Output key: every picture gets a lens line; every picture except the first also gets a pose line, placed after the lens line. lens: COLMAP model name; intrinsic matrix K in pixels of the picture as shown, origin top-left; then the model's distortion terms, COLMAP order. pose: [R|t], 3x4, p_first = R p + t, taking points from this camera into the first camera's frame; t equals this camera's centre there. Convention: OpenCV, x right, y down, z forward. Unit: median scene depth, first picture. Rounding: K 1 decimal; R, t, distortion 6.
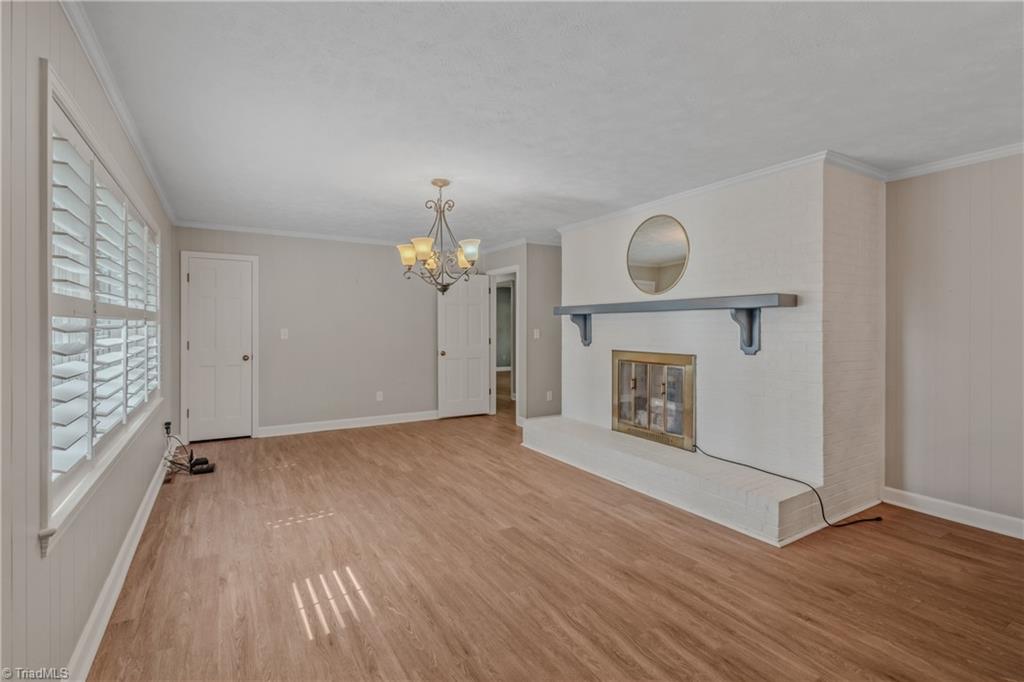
lens RADIAL K [[475.9, 0, 527.2], [0, 475.9, 322.5], [0, 0, 1]] dist [-0.003841, -0.000440]
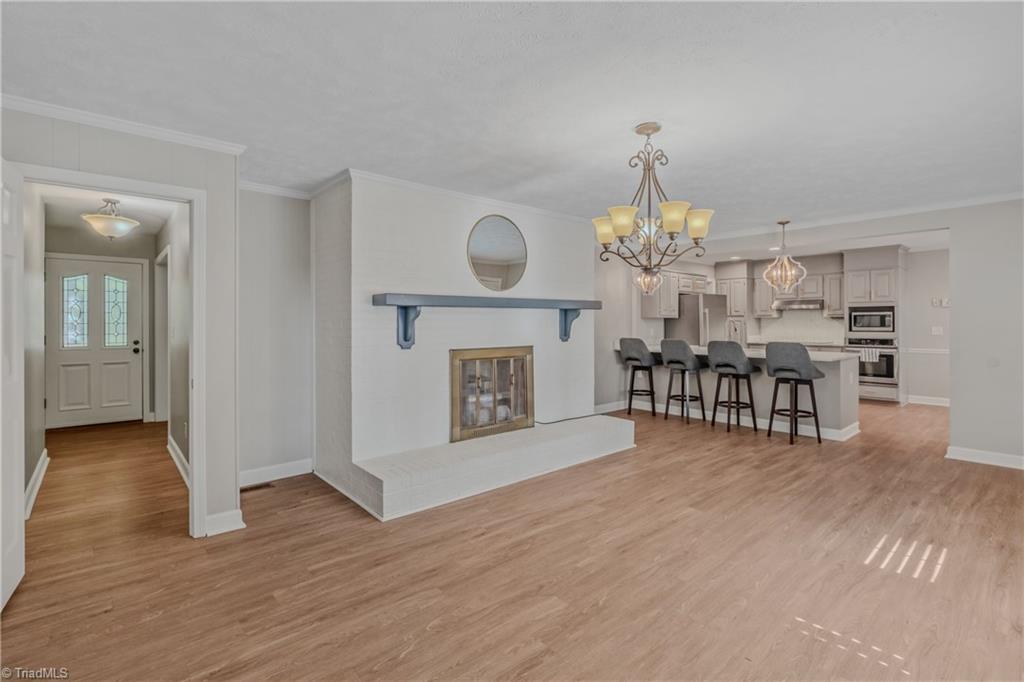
lens RADIAL K [[475.9, 0, 503.1], [0, 475.9, 320.7], [0, 0, 1]] dist [-0.003841, -0.000440]
pose [[-0.137596, 0.002924, 0.990484, -0.914370], [-0.003031, 0.999990, -0.003373, 0.011009], [-0.990484, -0.003466, -0.137586, 1.373783]]
